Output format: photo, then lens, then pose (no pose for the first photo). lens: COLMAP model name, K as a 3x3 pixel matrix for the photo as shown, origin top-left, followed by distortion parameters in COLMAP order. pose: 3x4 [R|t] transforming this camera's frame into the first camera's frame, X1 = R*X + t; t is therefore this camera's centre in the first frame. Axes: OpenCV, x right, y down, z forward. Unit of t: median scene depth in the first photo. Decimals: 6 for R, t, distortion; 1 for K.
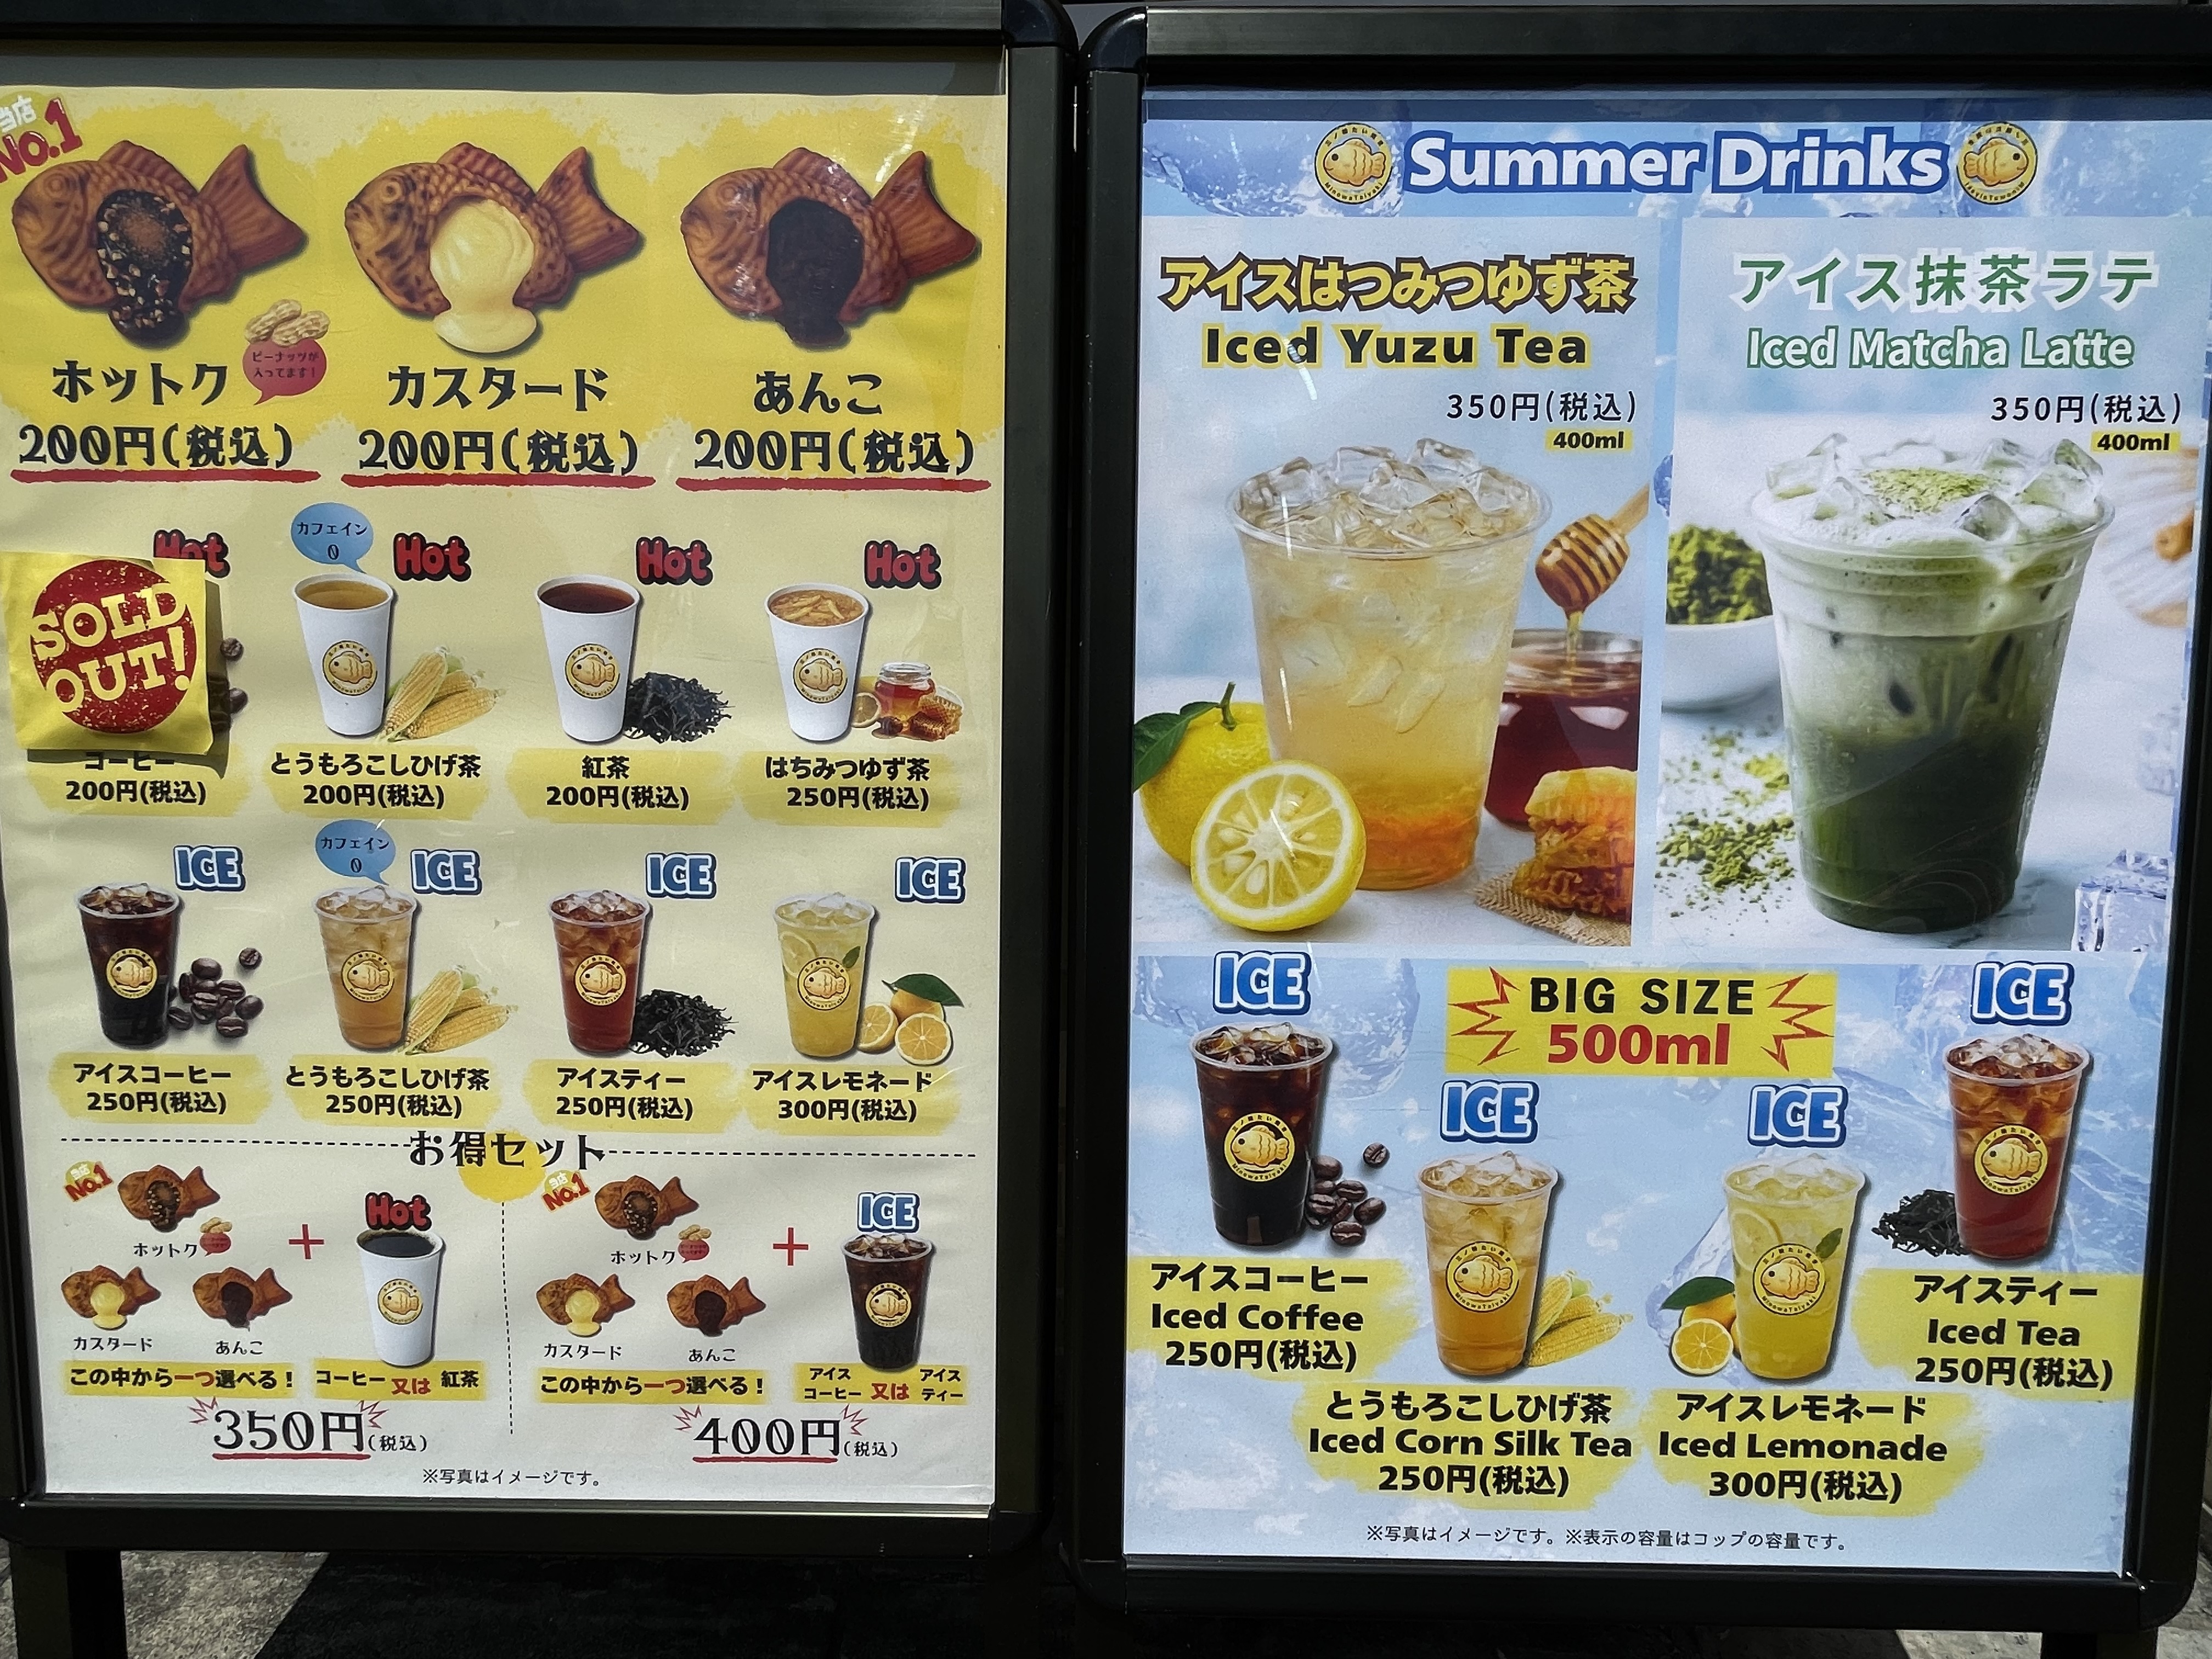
lens RADIAL K [[1227.4, 0, 1109.0], [0, 1227.4, 777.4], [0, 0, 1]] dist [-0.002803, -0.000293]
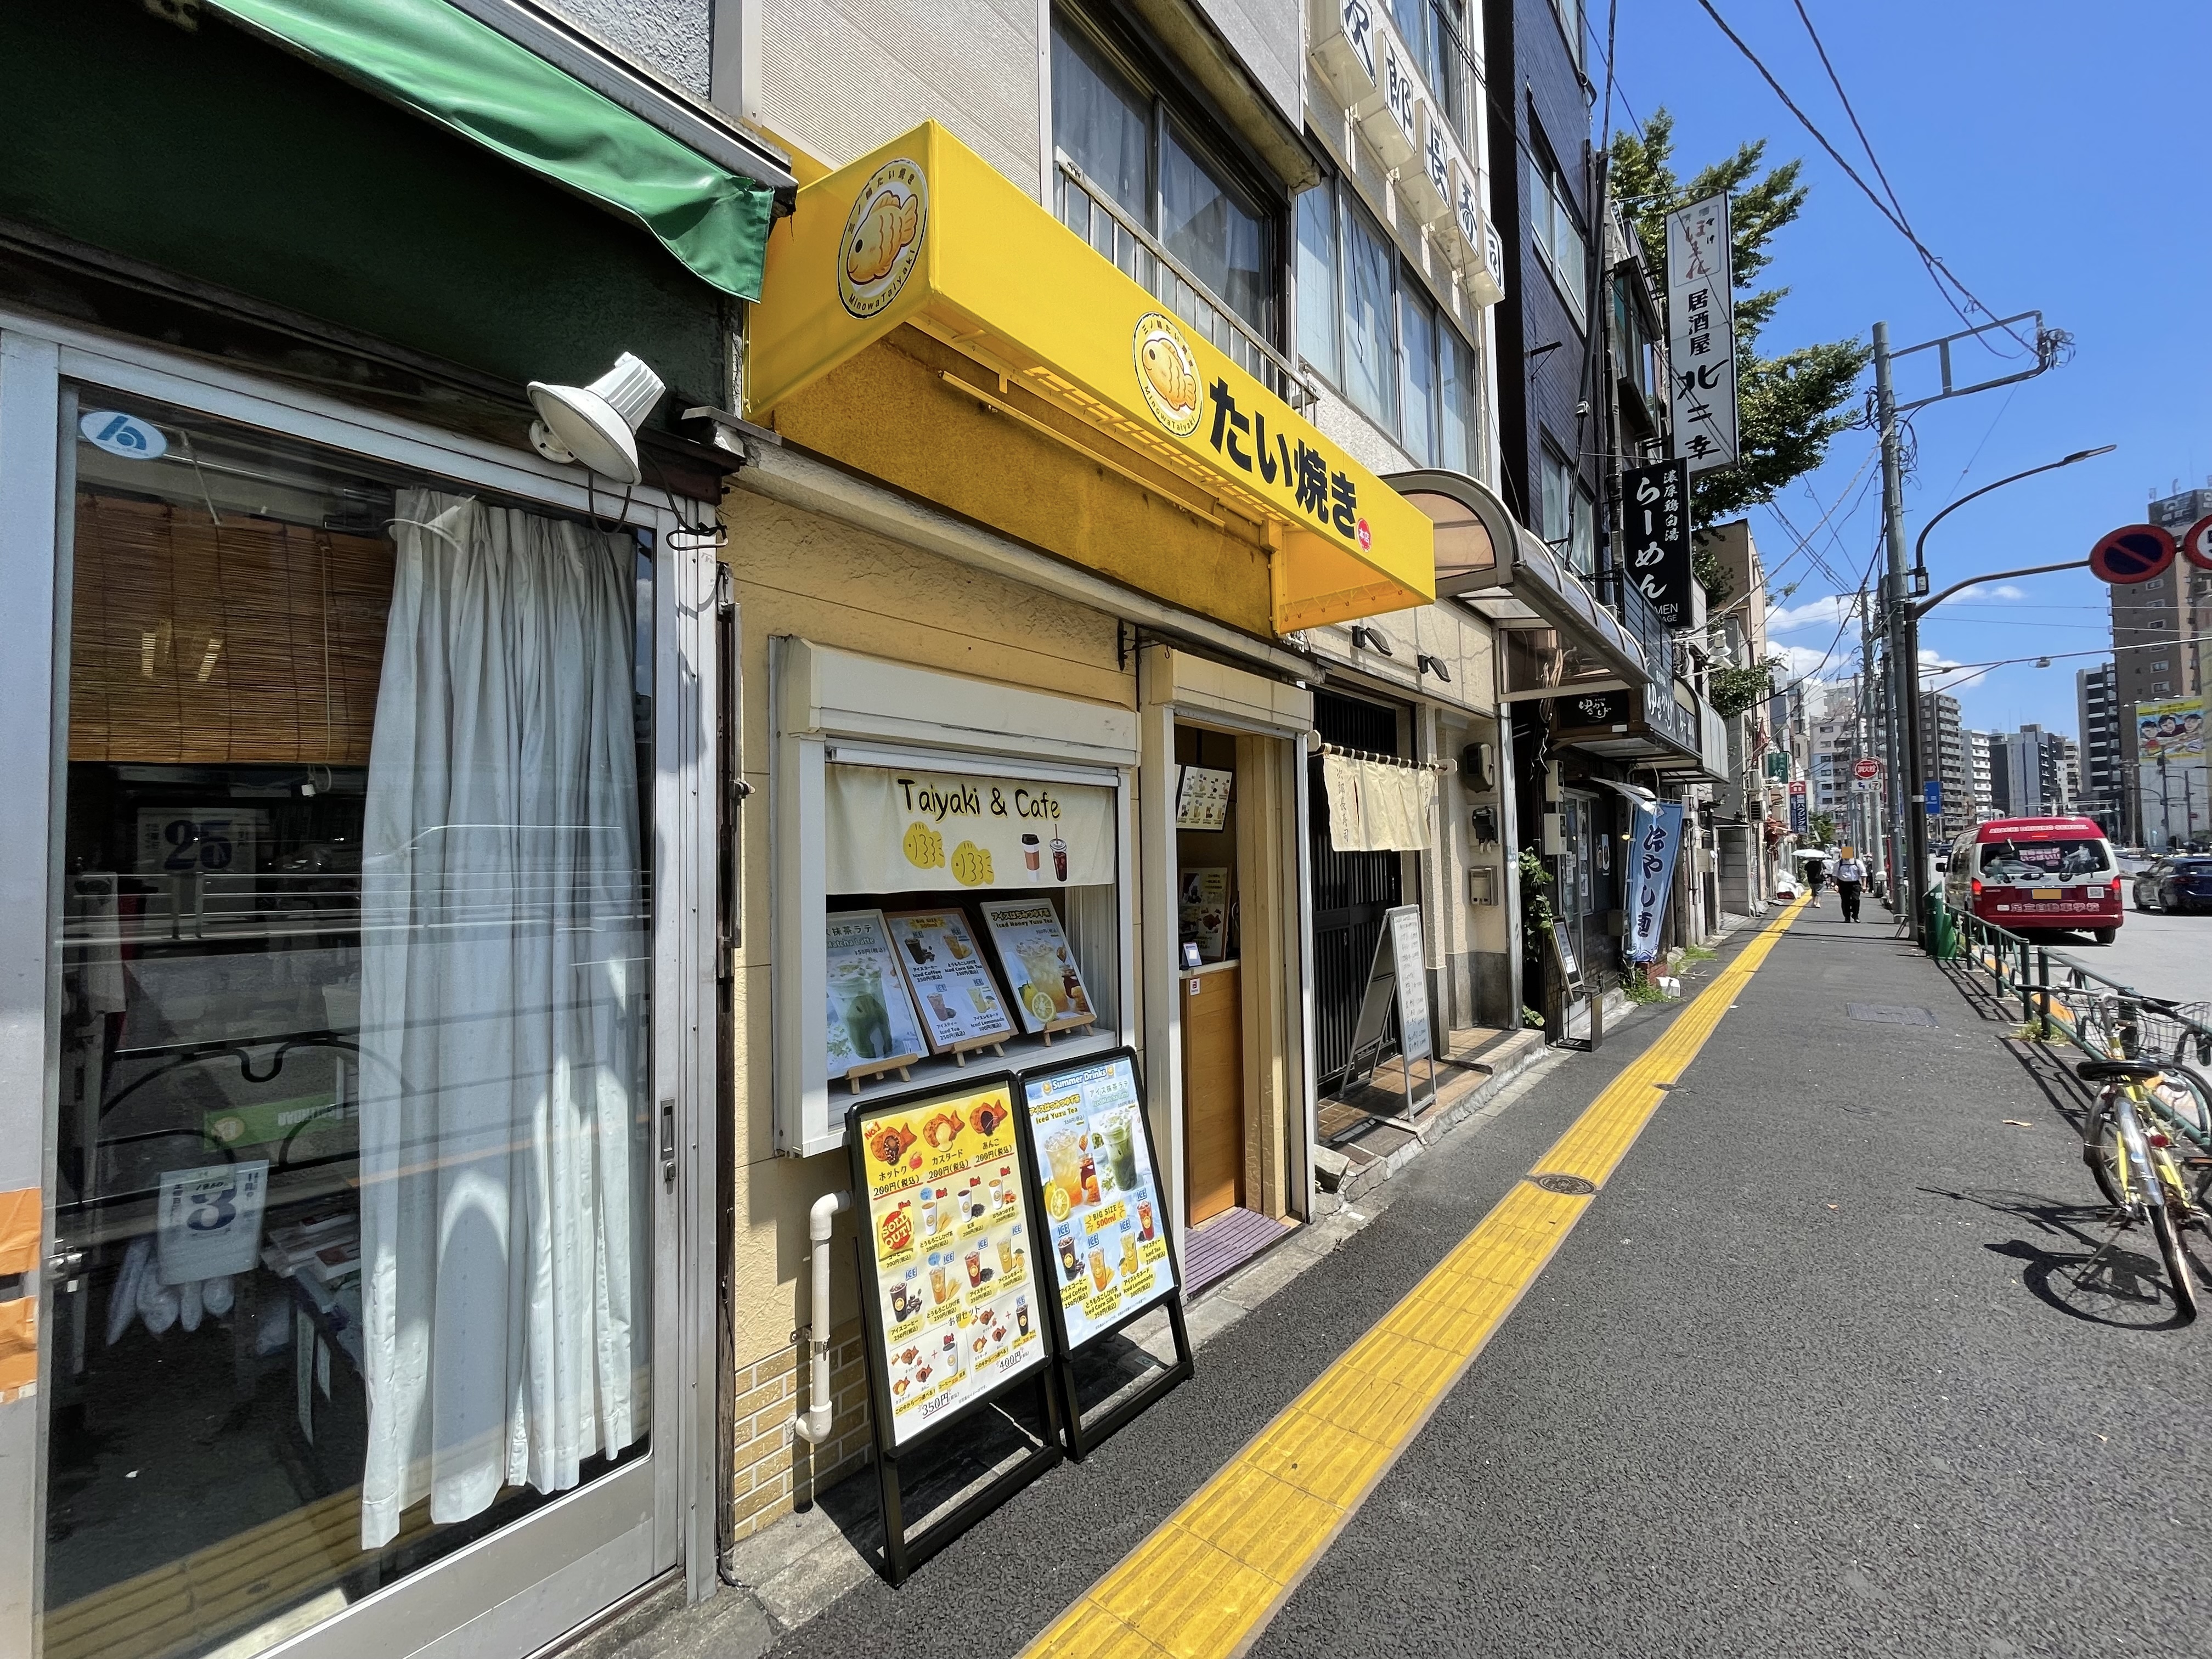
lens RADIAL K [[897.4, 0, 1107.9], [0, 897.4, 833.5], [0, 0, 1]] dist [-0.002348, 0.000112]
pose [[0.617293, 0.037086, 0.785859, -3.160668], [0.252877, 0.936529, -0.242831, -0.504433], [-0.744985, 0.348623, 0.568735, -2.228603]]
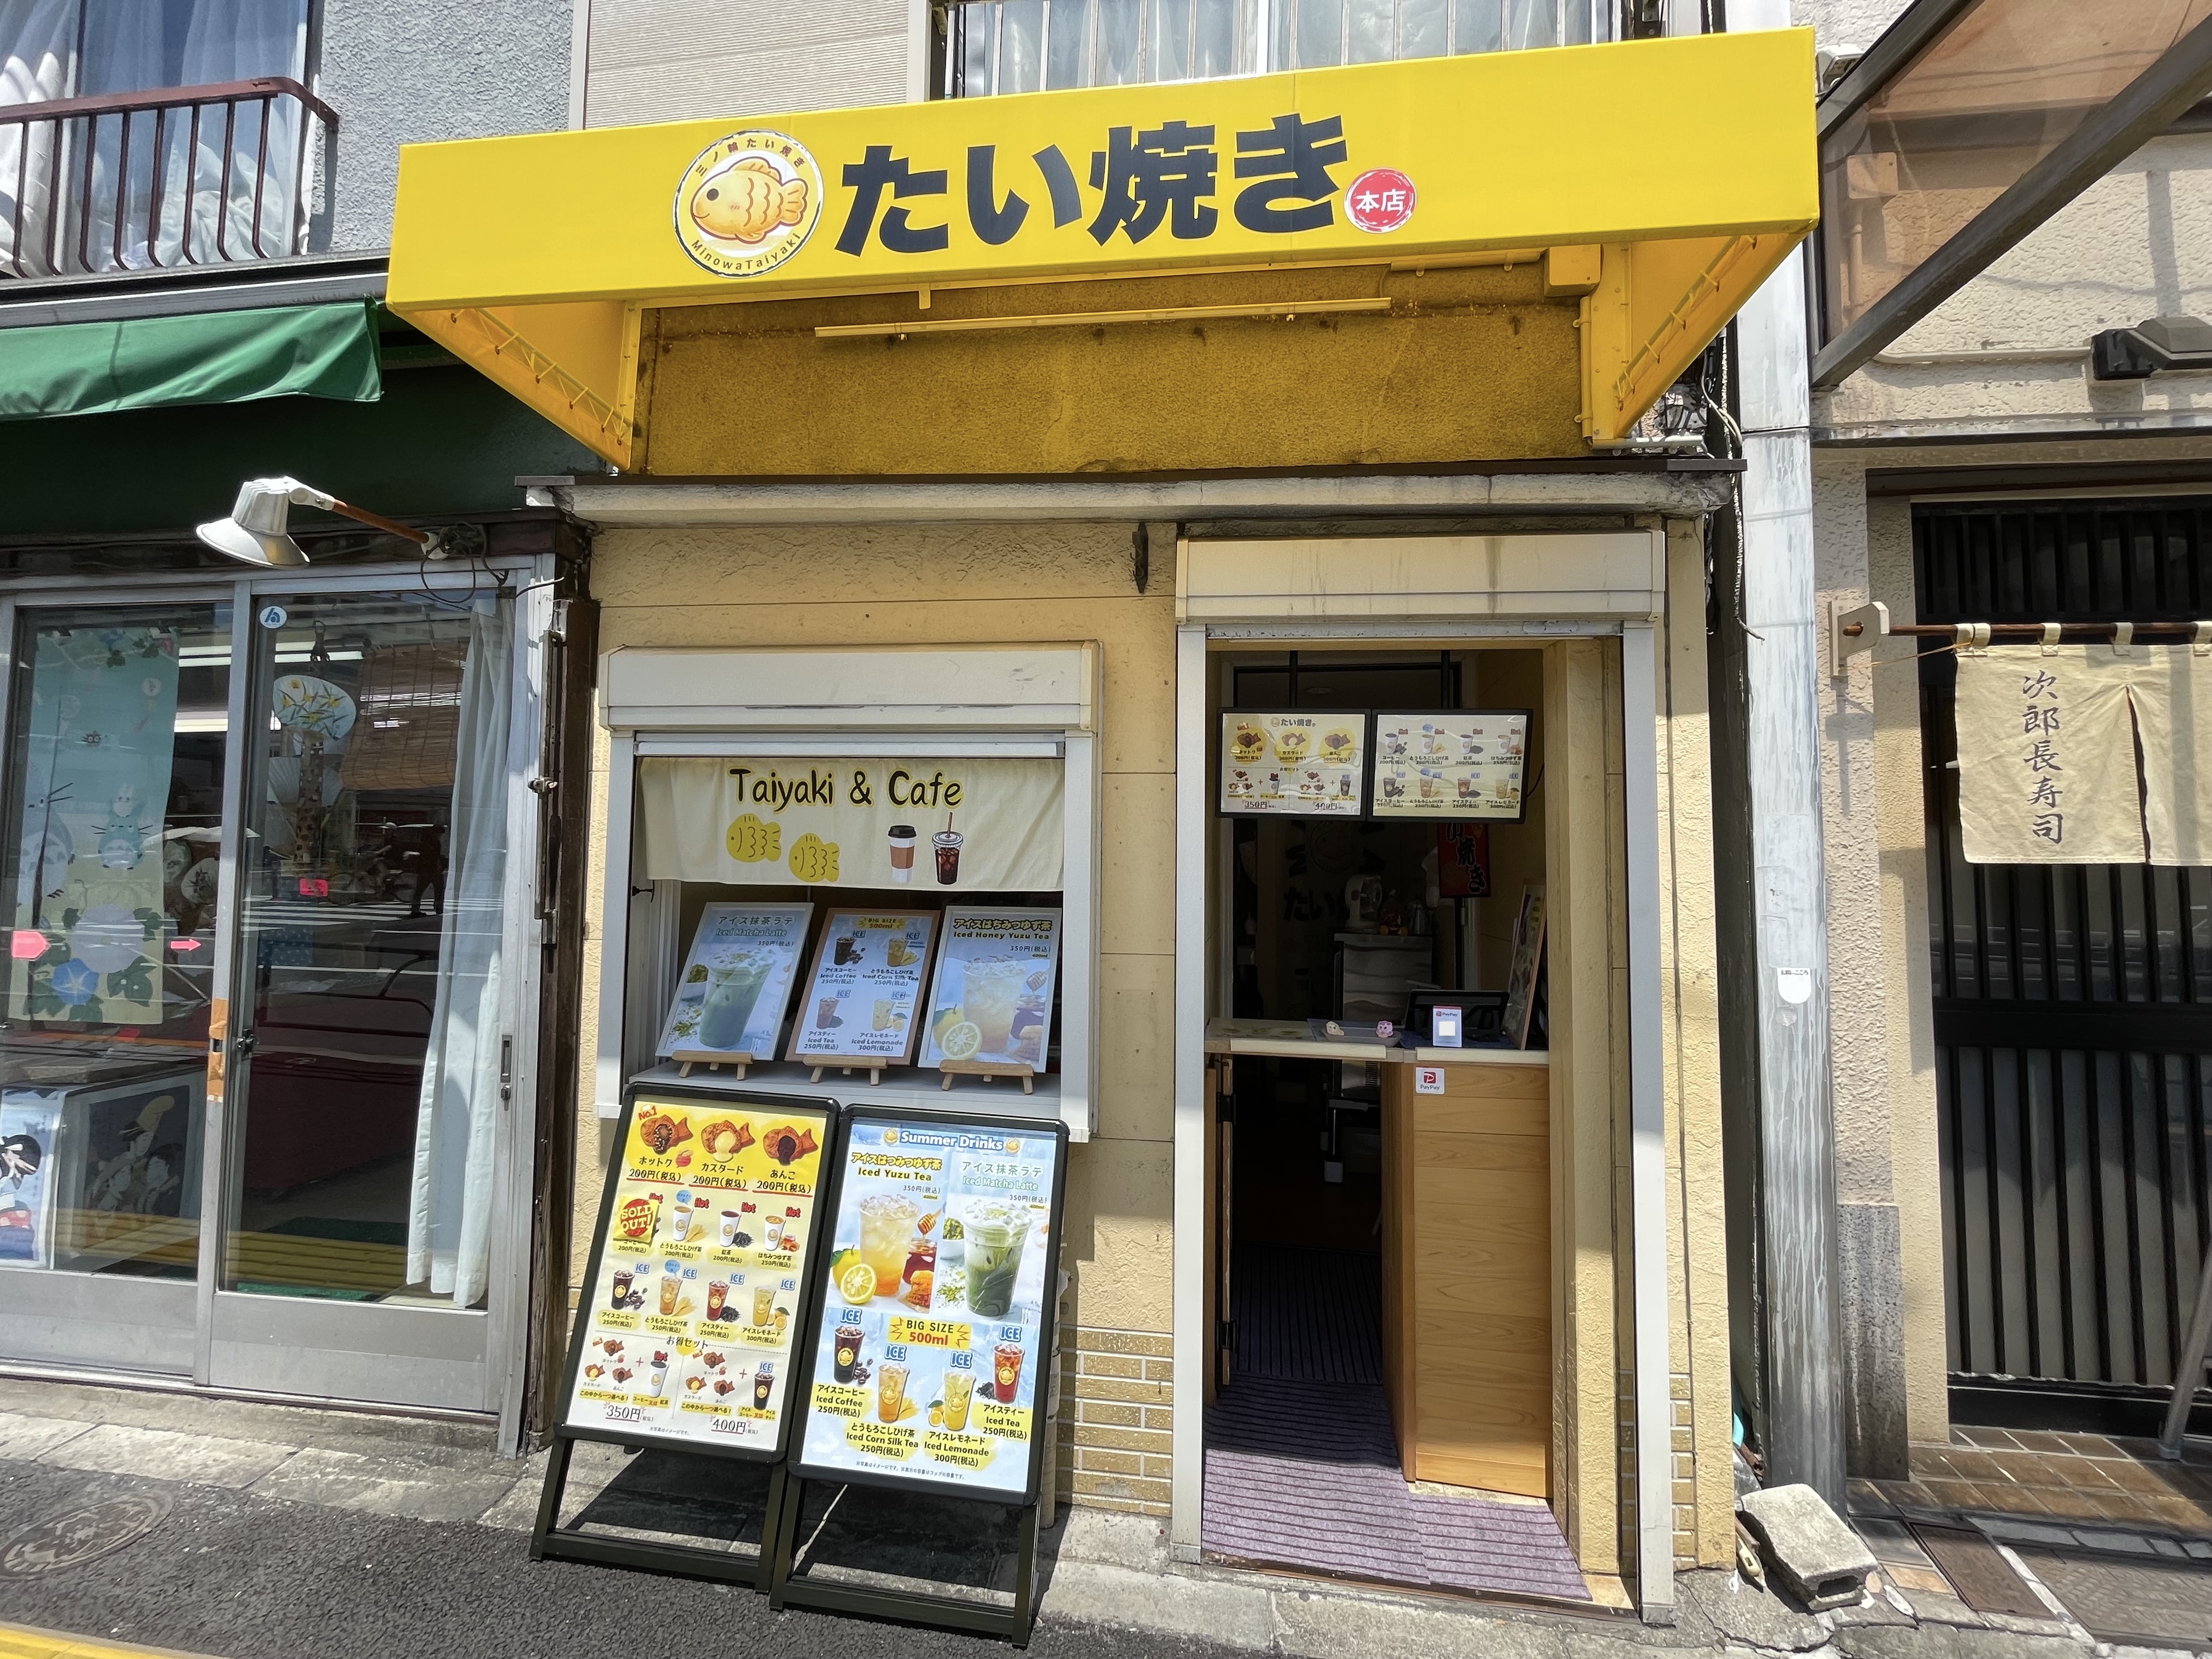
lens RADIAL K [[897.4, 0, 1105.0], [0, 897.4, 831.2], [0, 0, 1]] dist [-0.002348, 0.000112]
pose [[0.994135, 0.035691, -0.102089, 1.364920], [-0.070783, 0.928436, -0.364688, -0.365119], [0.081767, 0.369775, 0.925516, -2.740133]]
